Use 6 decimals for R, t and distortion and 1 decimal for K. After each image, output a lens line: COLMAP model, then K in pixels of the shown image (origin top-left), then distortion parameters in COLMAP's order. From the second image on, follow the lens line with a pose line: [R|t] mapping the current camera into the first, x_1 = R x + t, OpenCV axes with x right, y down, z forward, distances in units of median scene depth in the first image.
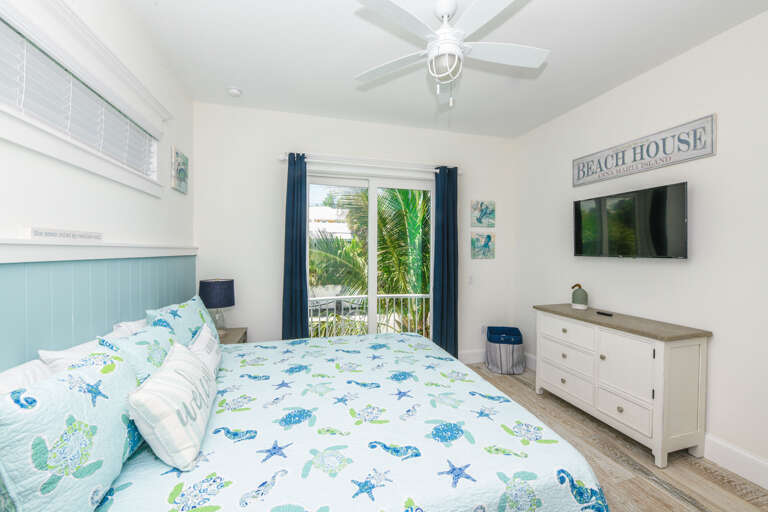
lens RADIAL K [[318.9, 0, 382.6], [0, 318.9, 250.2], [0, 0, 1]] dist [-0.012539, -0.000481]
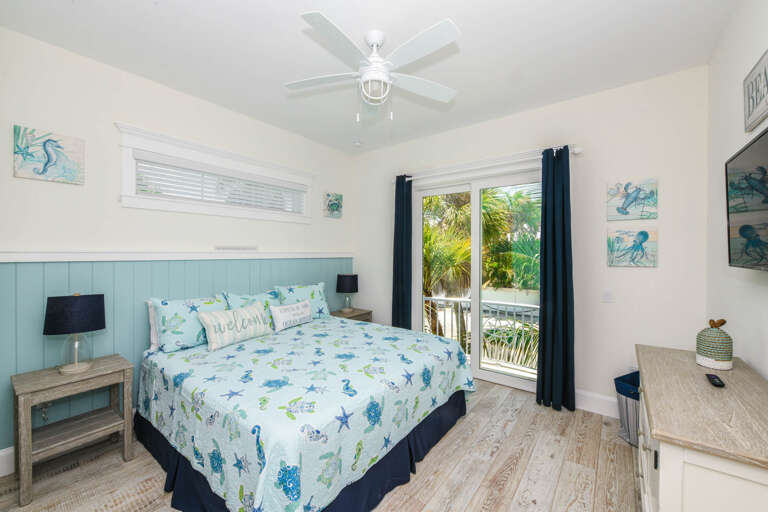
lens RADIAL K [[318.9, 0, 382.6], [0, 318.9, 250.2], [0, 0, 1]] dist [-0.012539, -0.000481]
pose [[0.579770, -0.009989, -0.814719, 0.679104], [0.001522, 0.999936, -0.011177, -0.003076], [0.814779, 0.005240, 0.579749, 0.231620]]
